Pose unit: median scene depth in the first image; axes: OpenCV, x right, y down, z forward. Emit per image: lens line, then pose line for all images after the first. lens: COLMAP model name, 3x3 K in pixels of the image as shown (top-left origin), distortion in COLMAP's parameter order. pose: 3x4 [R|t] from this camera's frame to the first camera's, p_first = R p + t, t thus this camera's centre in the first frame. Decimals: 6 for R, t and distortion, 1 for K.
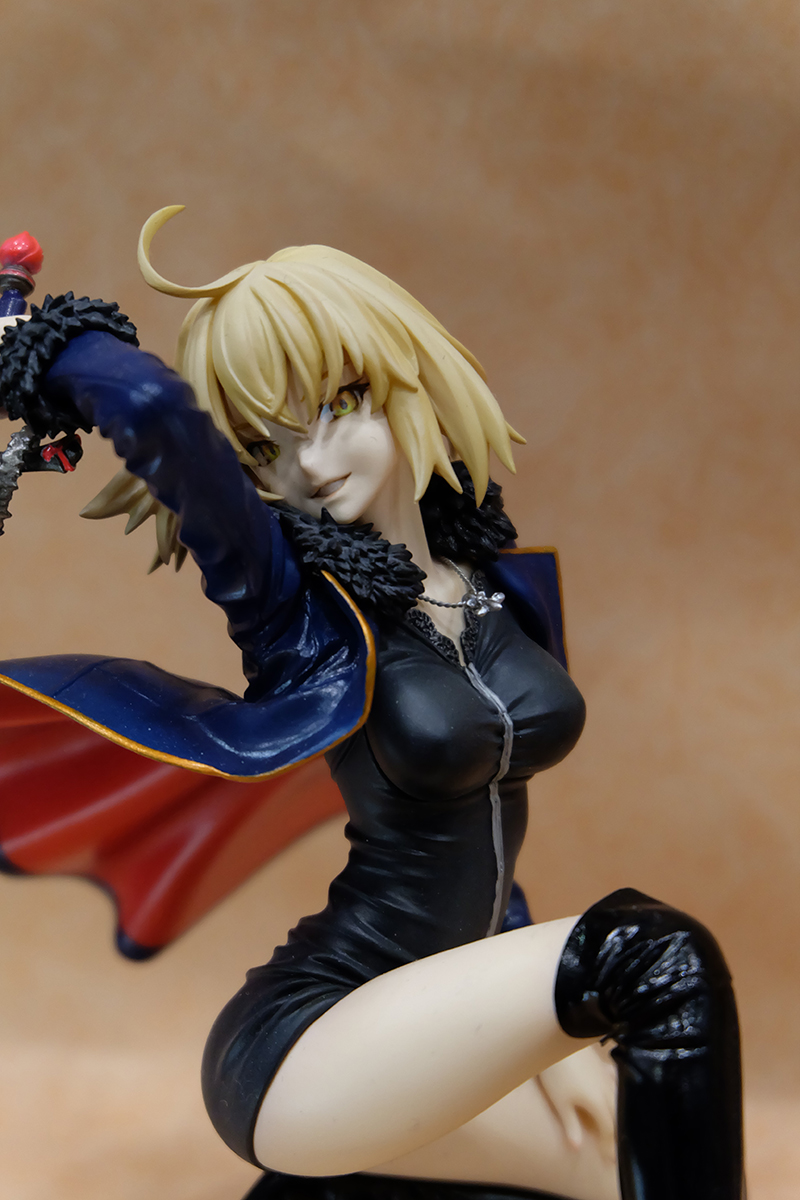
lens RADIAL K [[2582.4, 0, 393.2], [0, 2582.4, 599.6], [0, 0, 1]] dist [-0.001379, 0.000000]
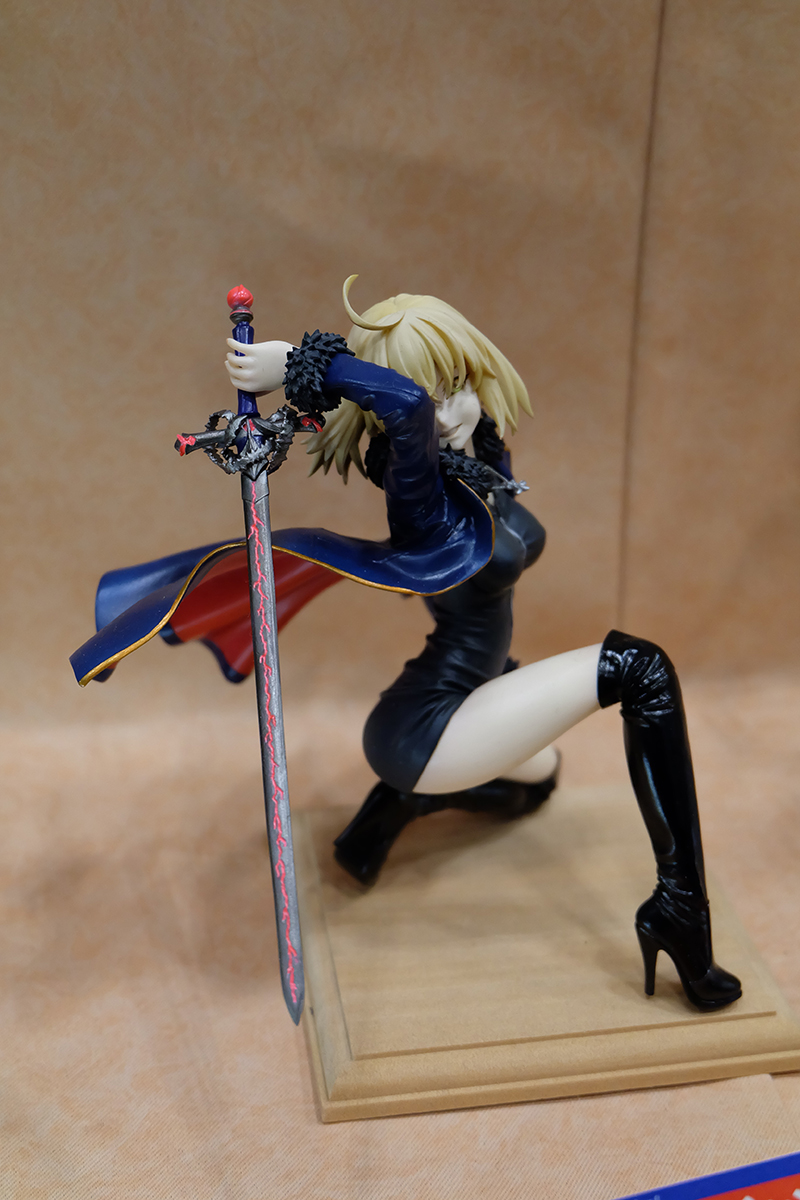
lens RADIAL K [[1522.4, 0, 392.9], [0, 1522.4, 593.1], [0, 0, 1]] dist [-0.038298, 0.000000]
pose [[0.906788, -0.104212, 0.408504, -0.516310], [0.036597, 0.984767, 0.169983, -0.116009], [-0.419996, -0.139189, 0.896789, 0.027889]]
